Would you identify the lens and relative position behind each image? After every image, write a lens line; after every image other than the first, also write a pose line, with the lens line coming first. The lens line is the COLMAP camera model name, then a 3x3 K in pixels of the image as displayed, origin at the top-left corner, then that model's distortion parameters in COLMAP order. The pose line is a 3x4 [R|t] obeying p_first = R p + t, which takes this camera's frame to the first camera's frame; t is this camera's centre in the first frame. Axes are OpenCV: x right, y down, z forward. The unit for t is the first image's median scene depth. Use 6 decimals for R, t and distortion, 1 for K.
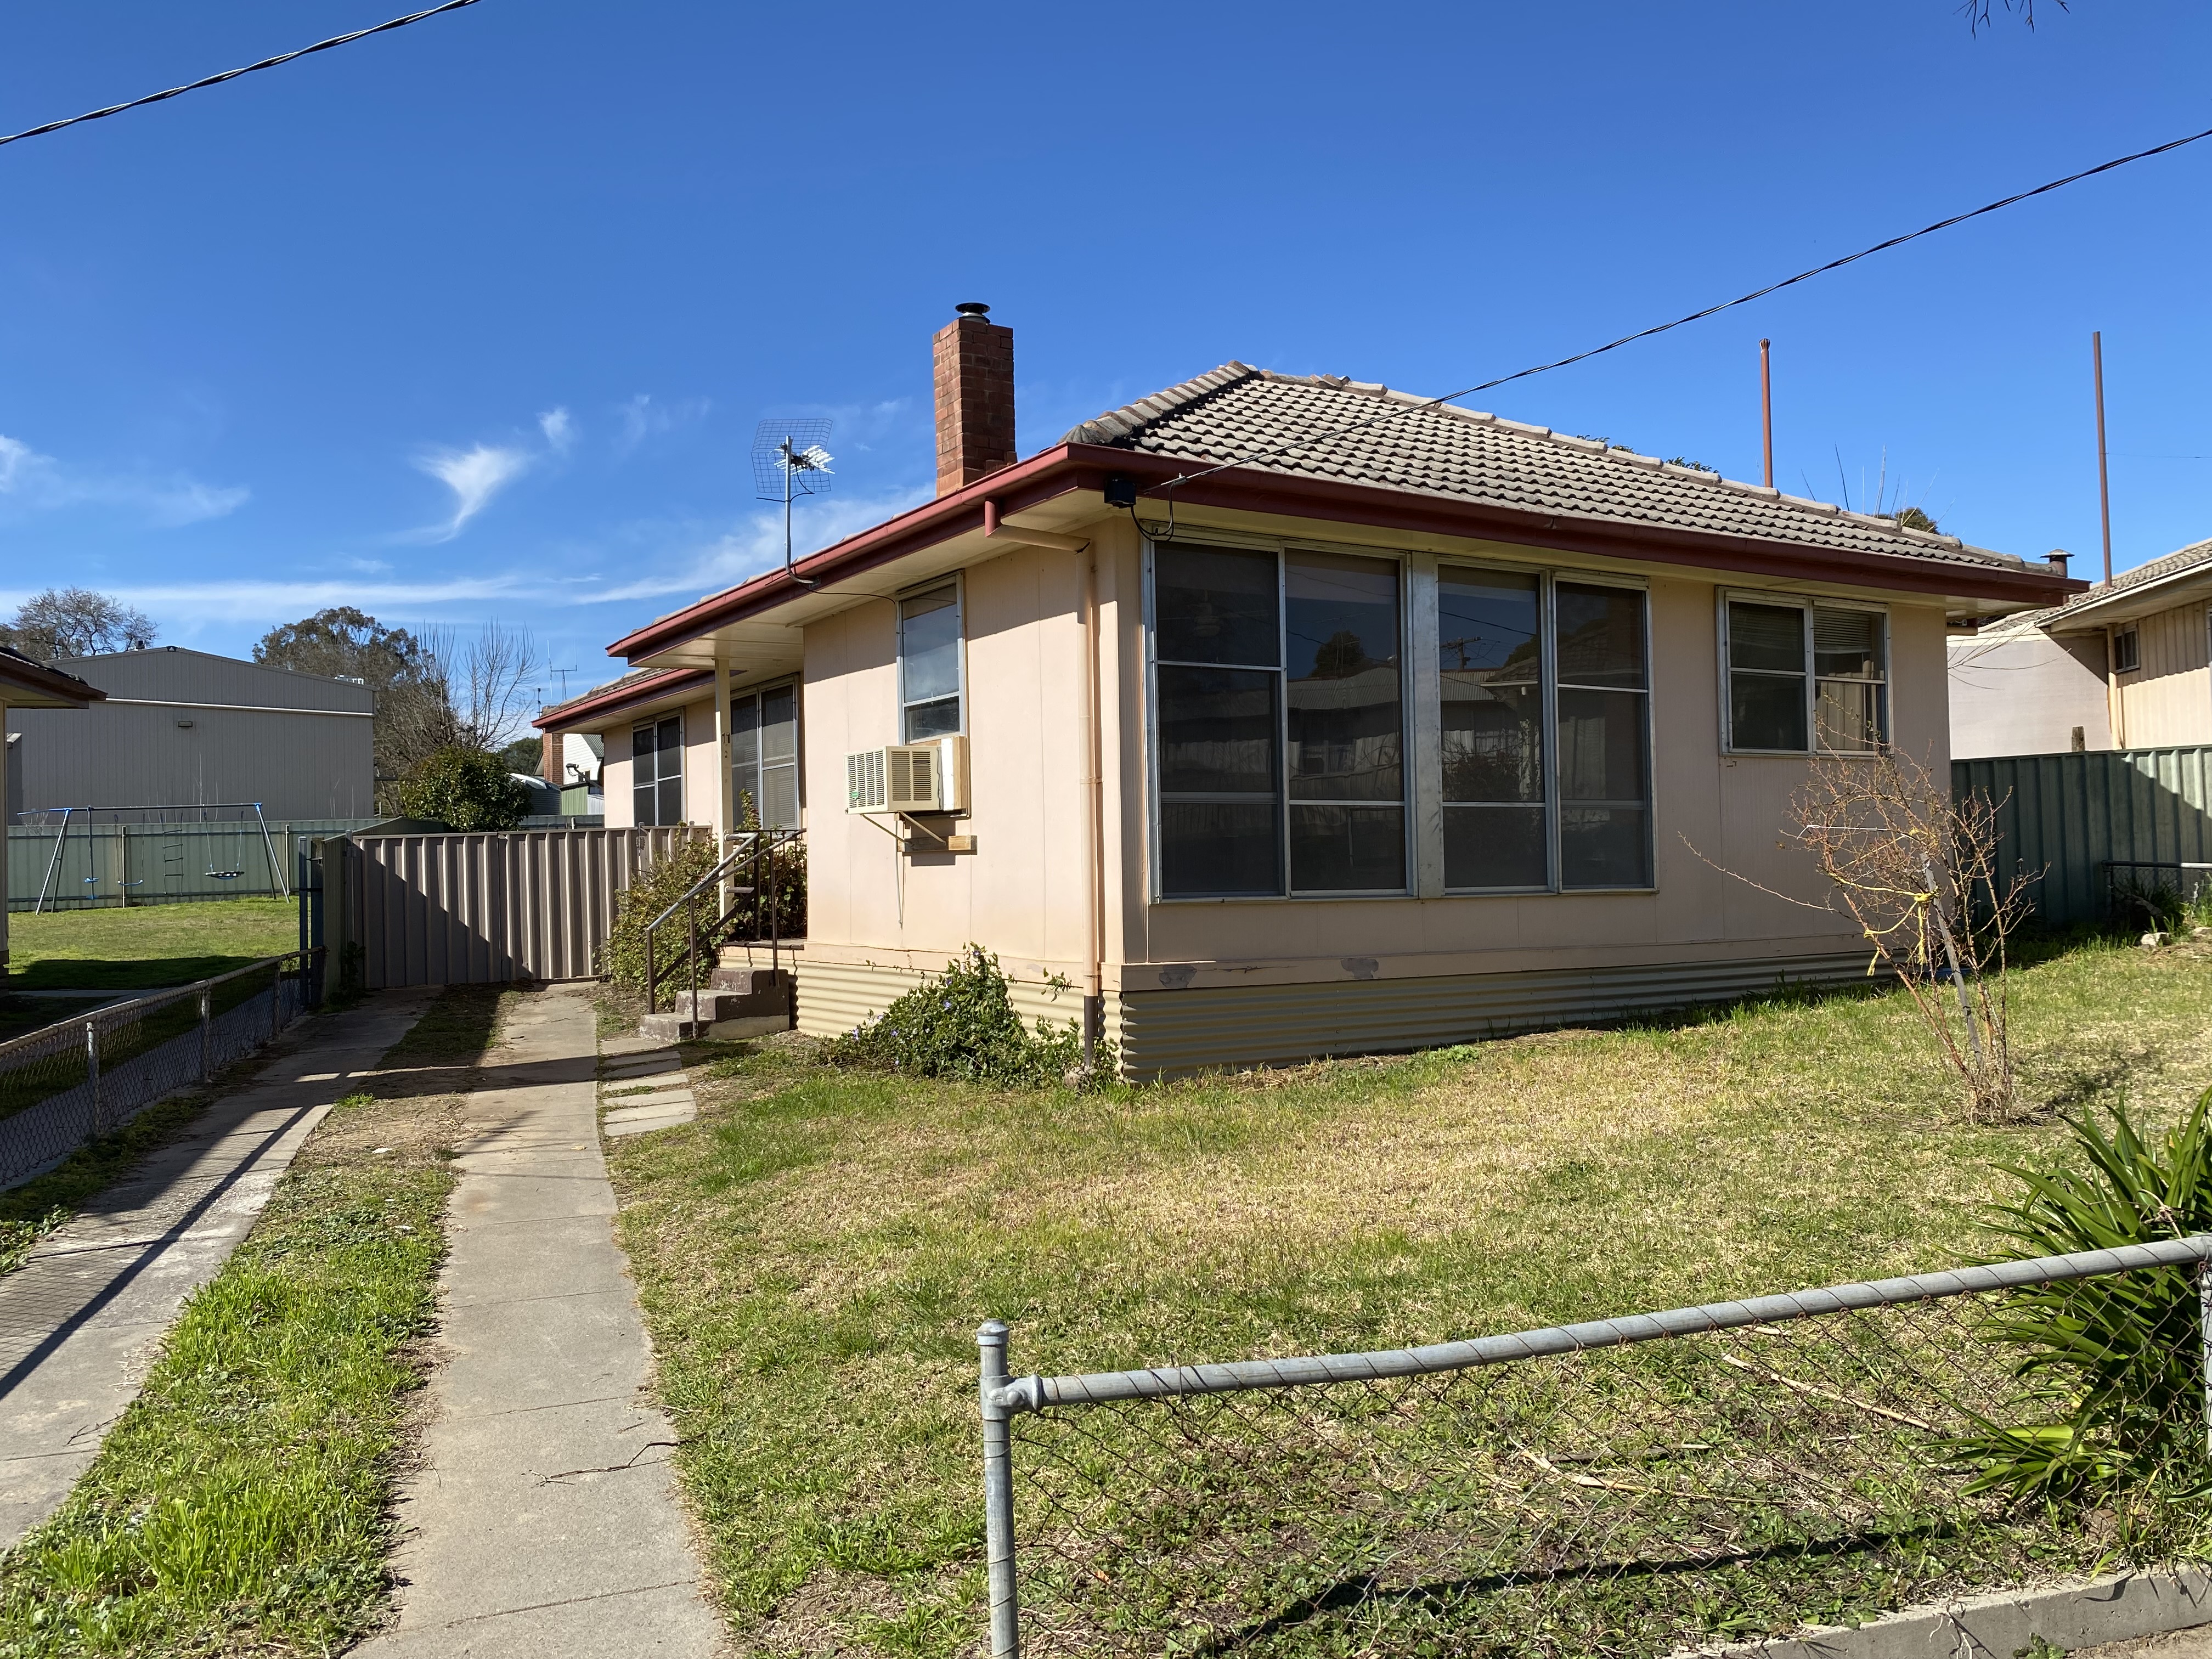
lens RADIAL K [[1736.4, 0, 1106.0], [0, 1736.4, 829.5], [0, 0, 1]] dist [0.003543, -0.001248]
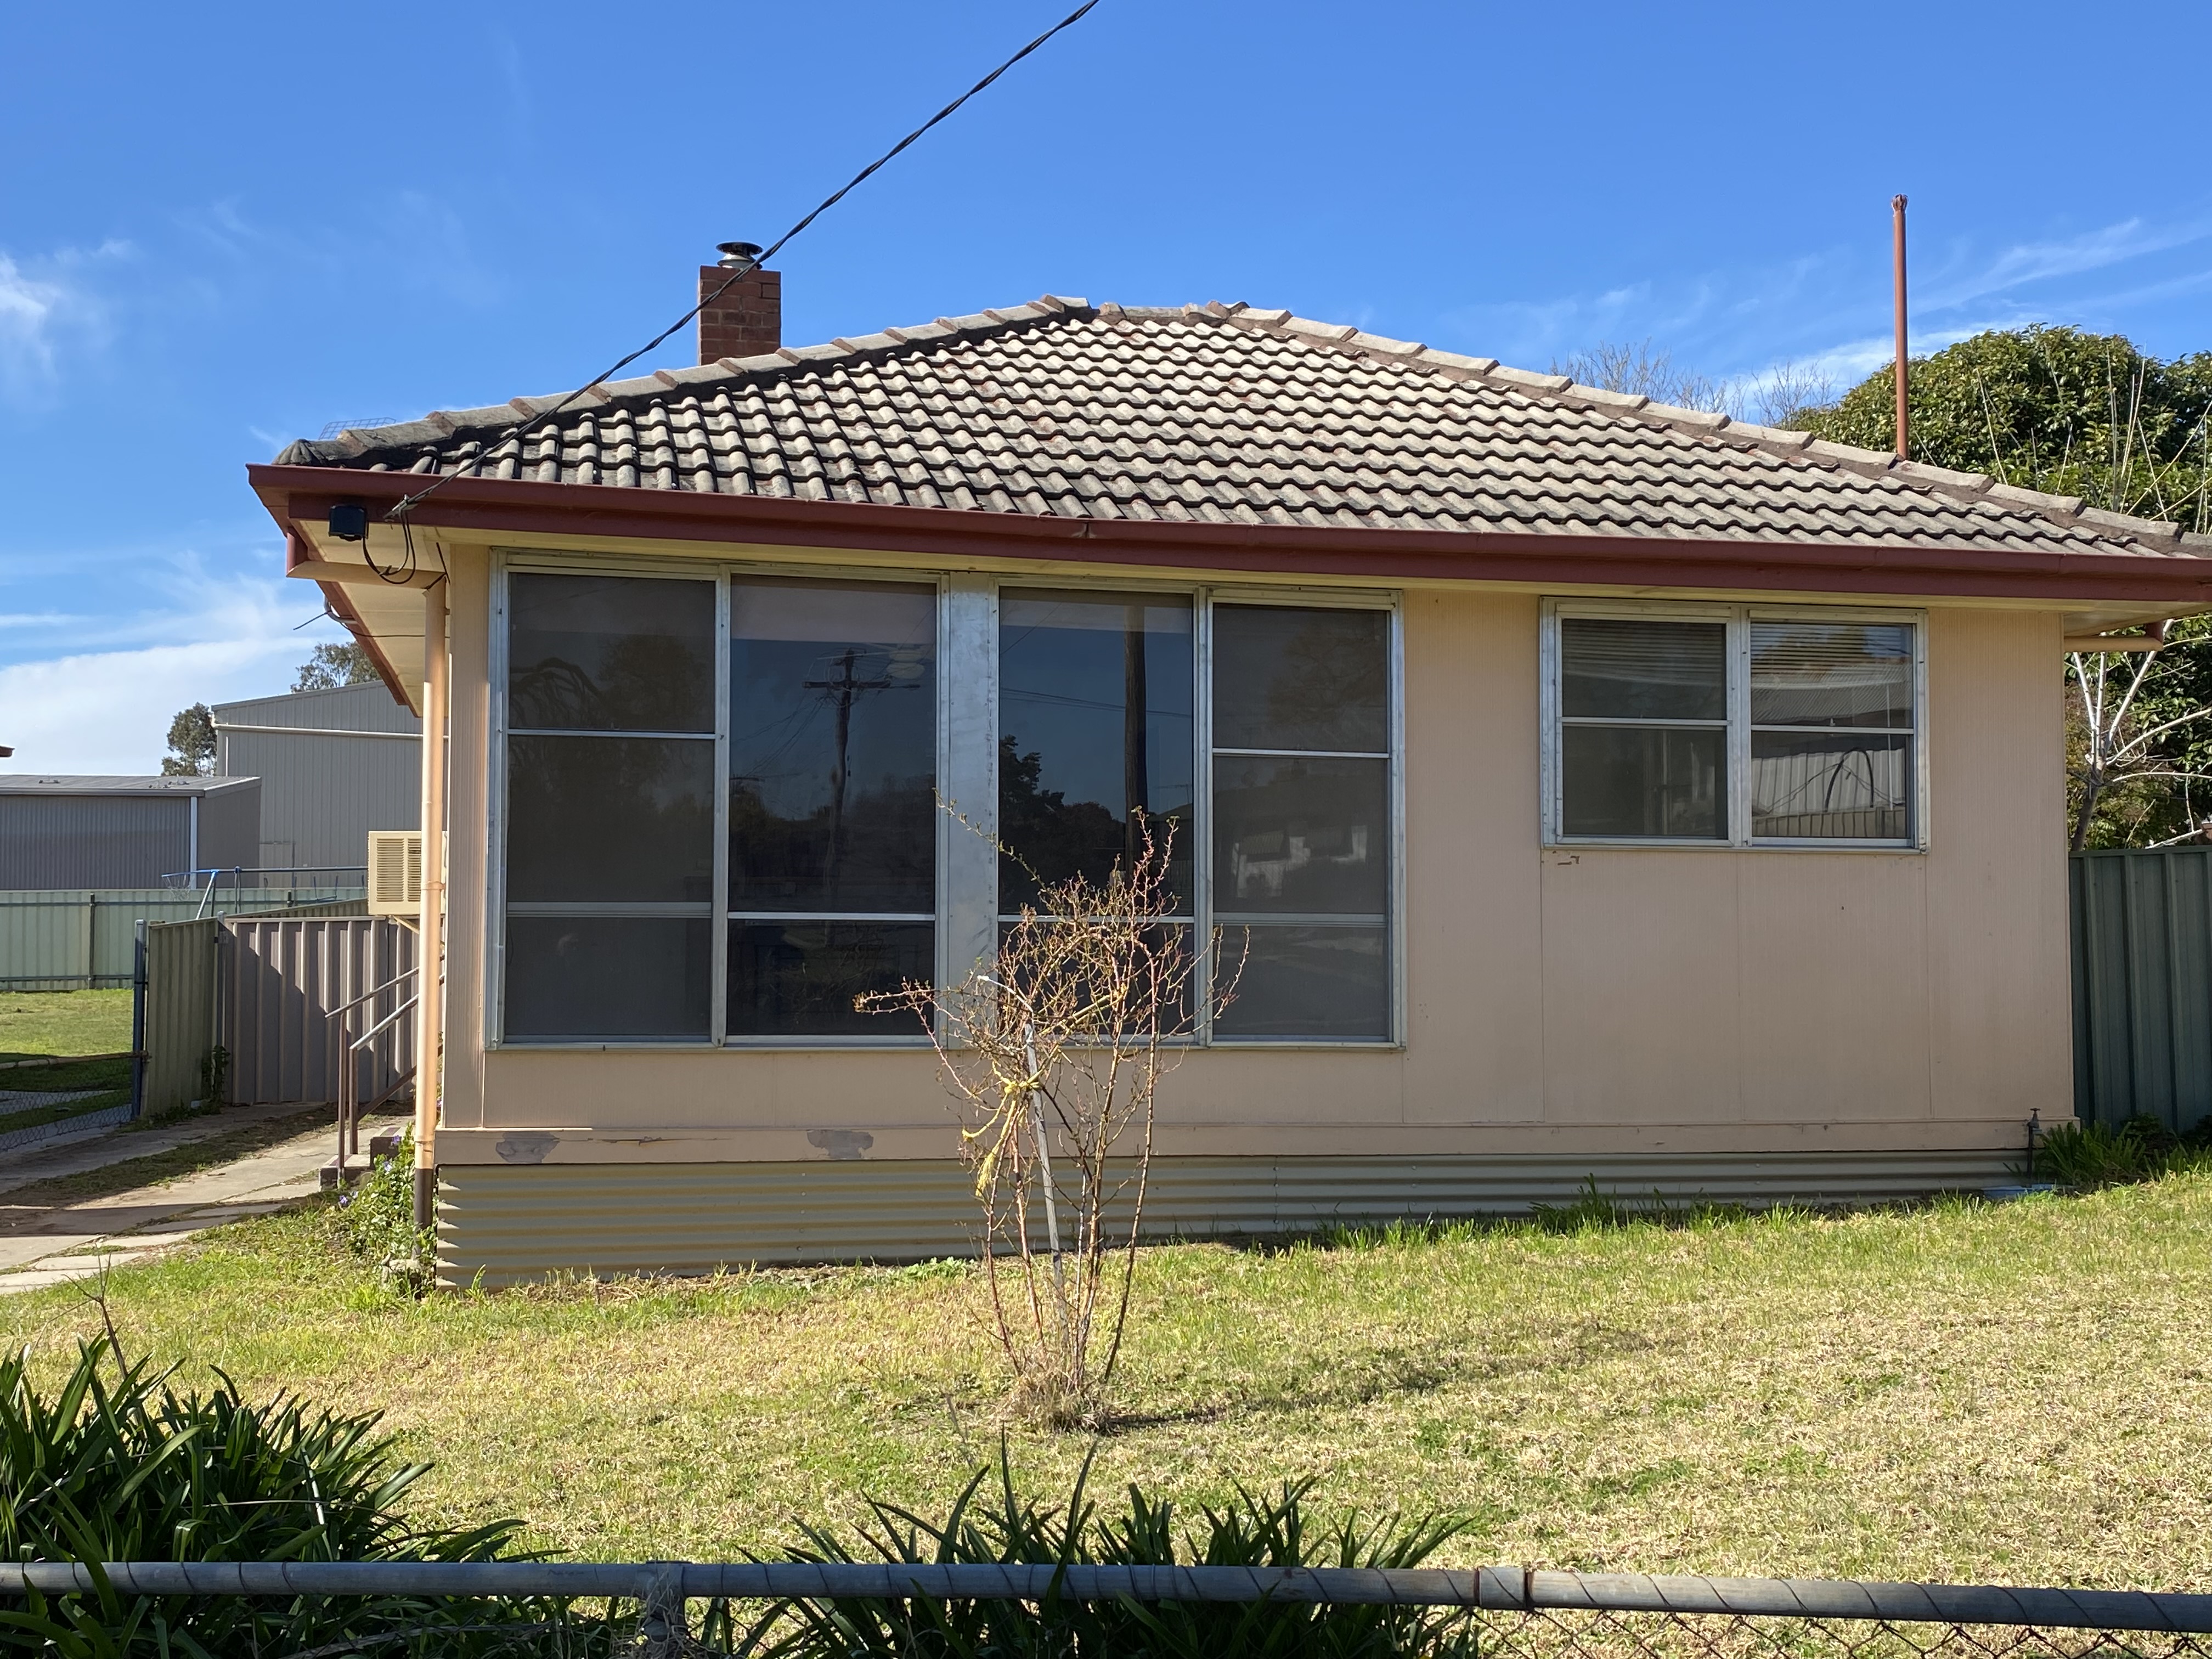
lens RADIAL K [[2333.2, 0, 1106.0], [0, 2333.2, 829.5], [0, 0, 1]] dist [0.148482, 0.001276]
pose [[0.949379, 0.006595, -0.314063, 0.496652], [-0.014121, 0.999665, -0.021696, -0.028739], [0.313814, 0.025032, 0.949154, 0.084902]]
